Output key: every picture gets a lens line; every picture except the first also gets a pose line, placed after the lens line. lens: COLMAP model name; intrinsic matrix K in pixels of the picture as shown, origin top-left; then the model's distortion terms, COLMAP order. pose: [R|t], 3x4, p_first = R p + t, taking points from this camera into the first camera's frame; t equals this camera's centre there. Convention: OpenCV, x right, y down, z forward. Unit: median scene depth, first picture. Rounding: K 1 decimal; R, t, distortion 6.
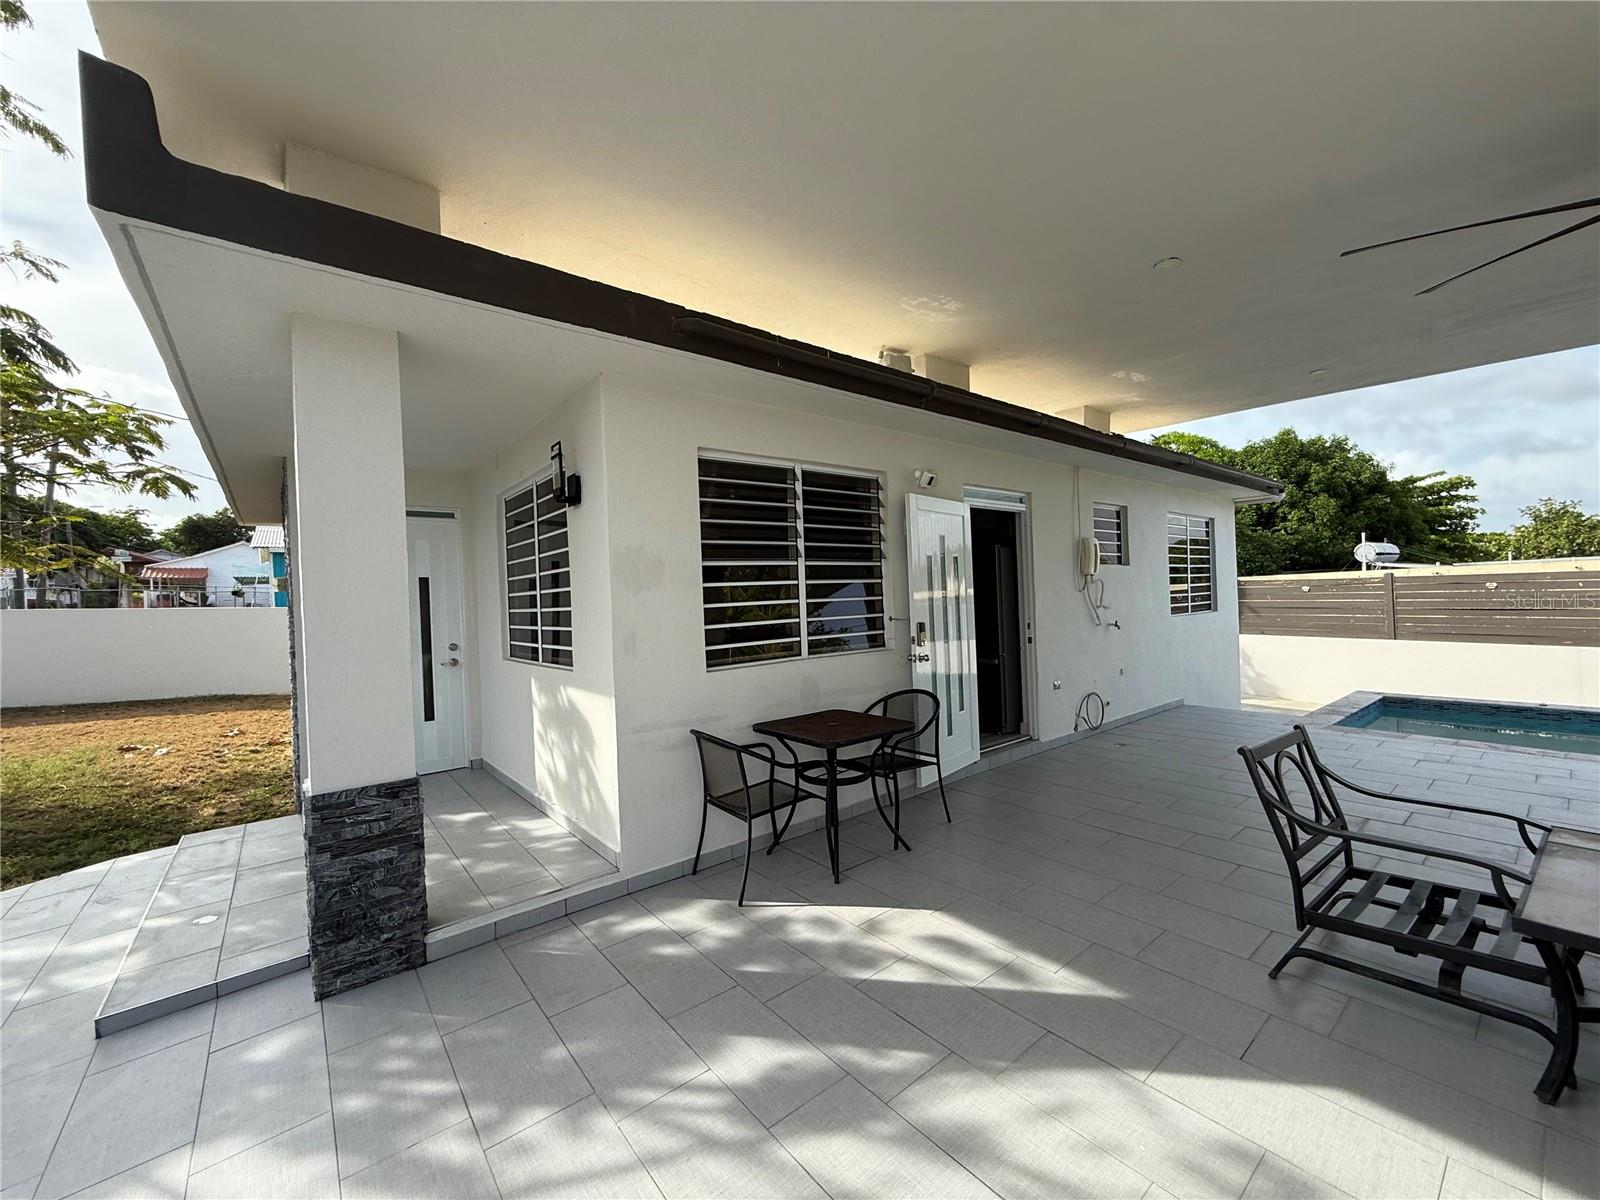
lens RADIAL K [[637.0, 0, 797.6], [0, 637.0, 599.2], [0, 0, 1]] dist [-0.000672, -0.000370]
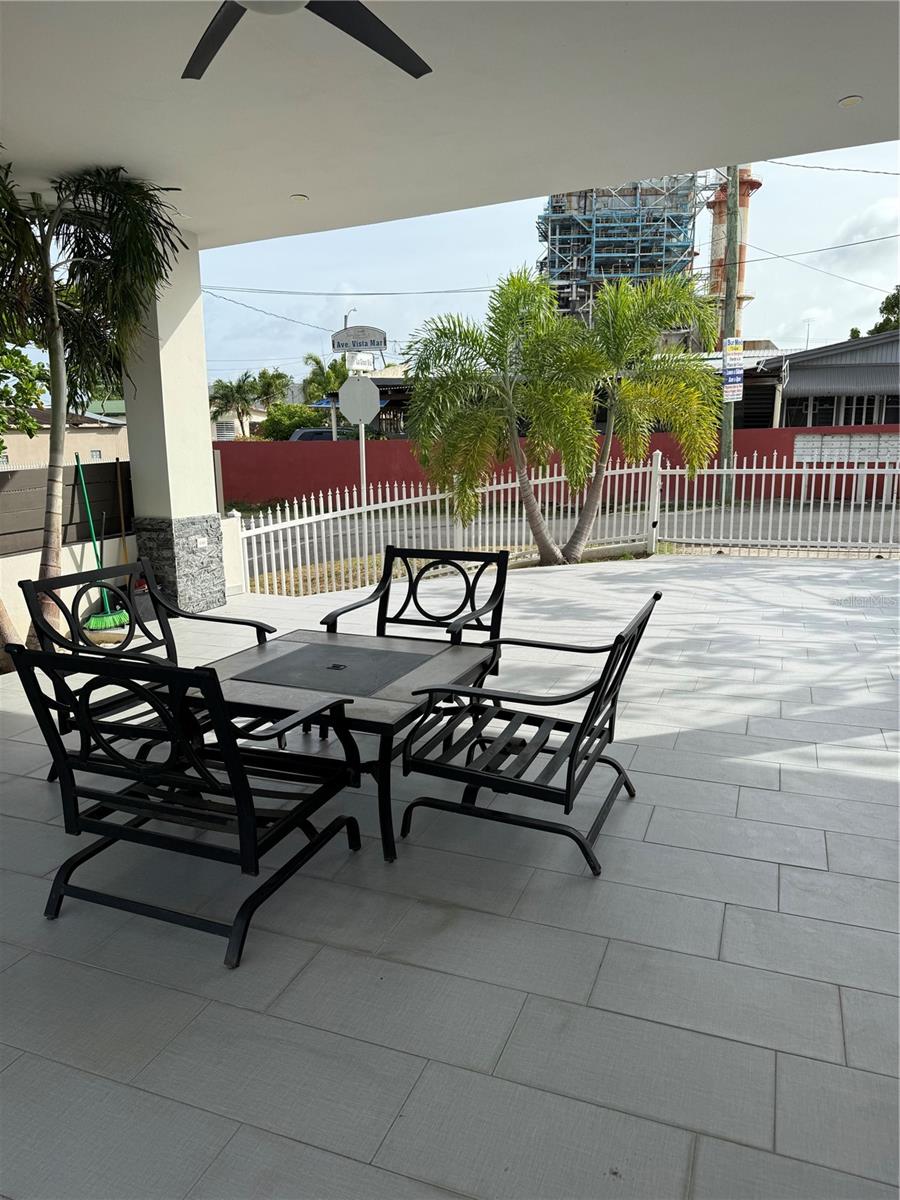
lens RADIAL K [[838.5, 0, 456.0], [0, 838.5, 600.4], [0, 0, 1]] dist [0.055263, -0.075293]
pose [[-0.863297, 0.145321, -0.483322, 1.100845], [0.041681, 0.974907, 0.218678, -0.034322], [0.502973, 0.168639, -0.847691, 1.340197]]
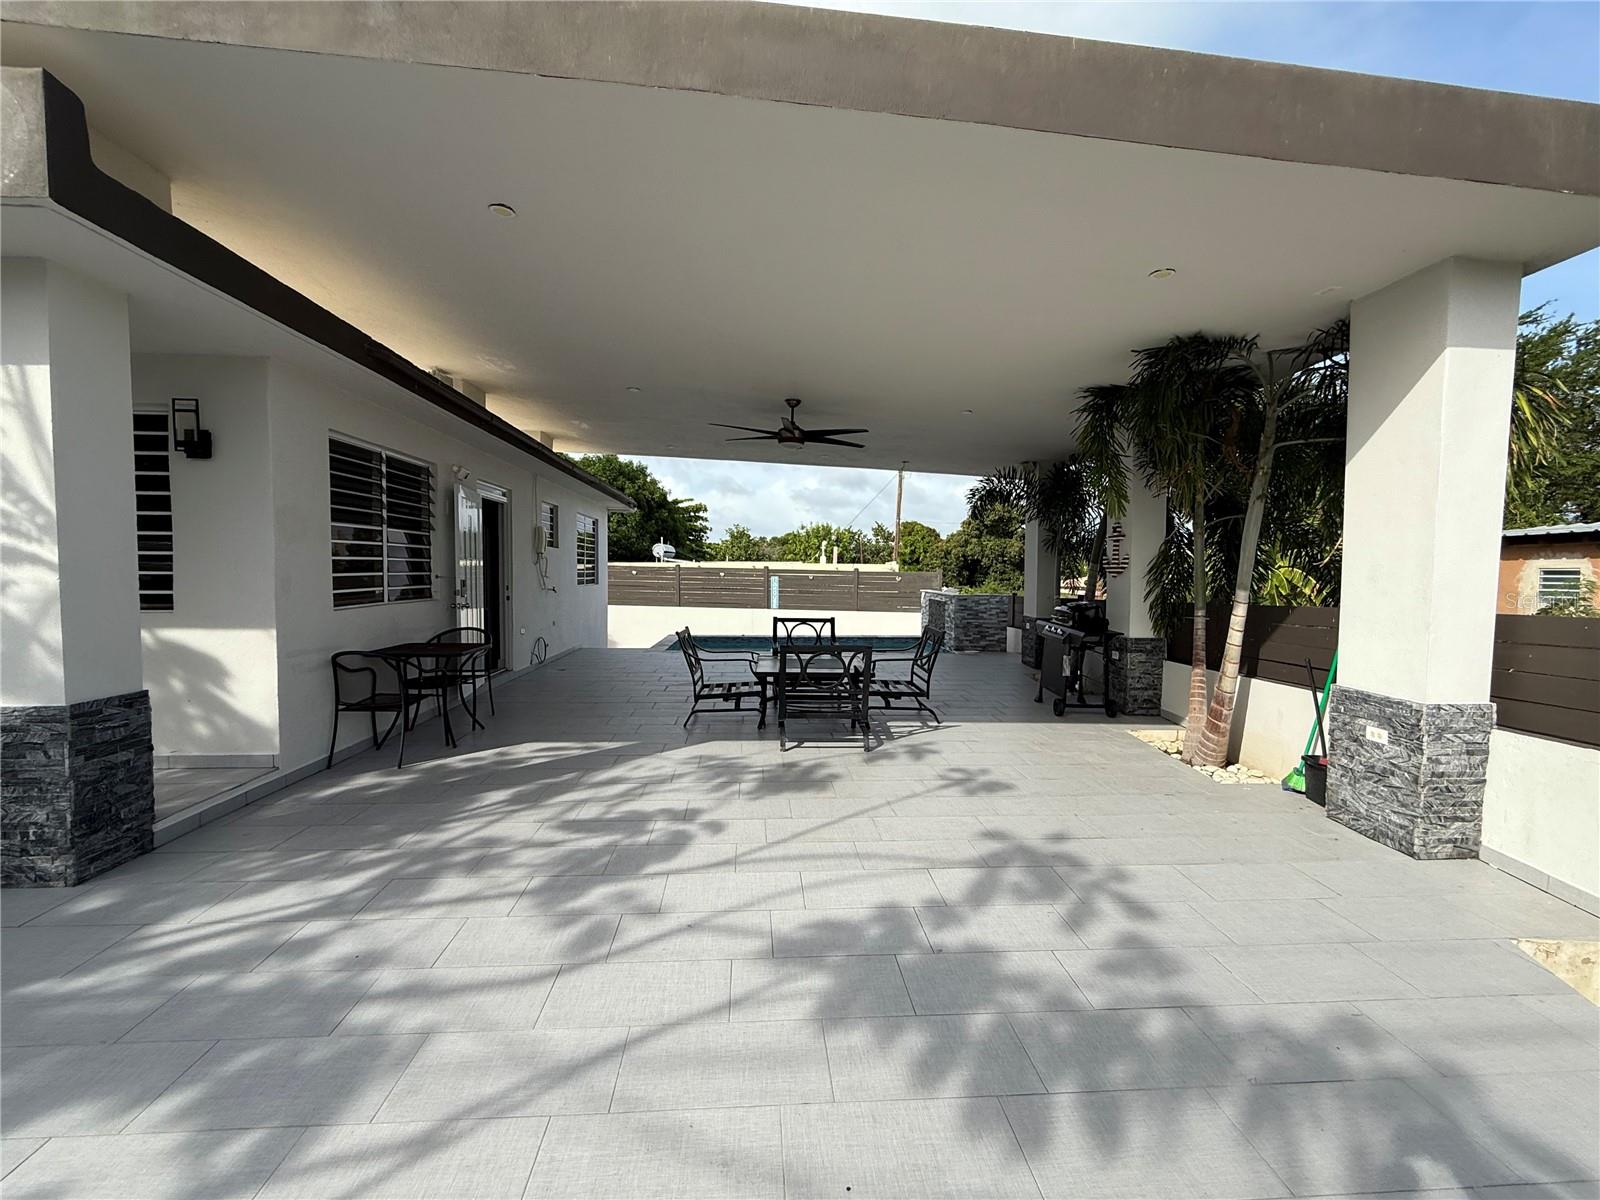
lens RADIAL K [[637.0, 0, 811.2], [0, 637.0, 600.0], [0, 0, 1]] dist [-0.000672, -0.000370]
pose [[0.550072, 0.006104, 0.835095, -0.671207], [-0.031646, 0.999407, 0.013540, 0.047147], [-0.834517, -0.033875, 0.549940, -0.471658]]
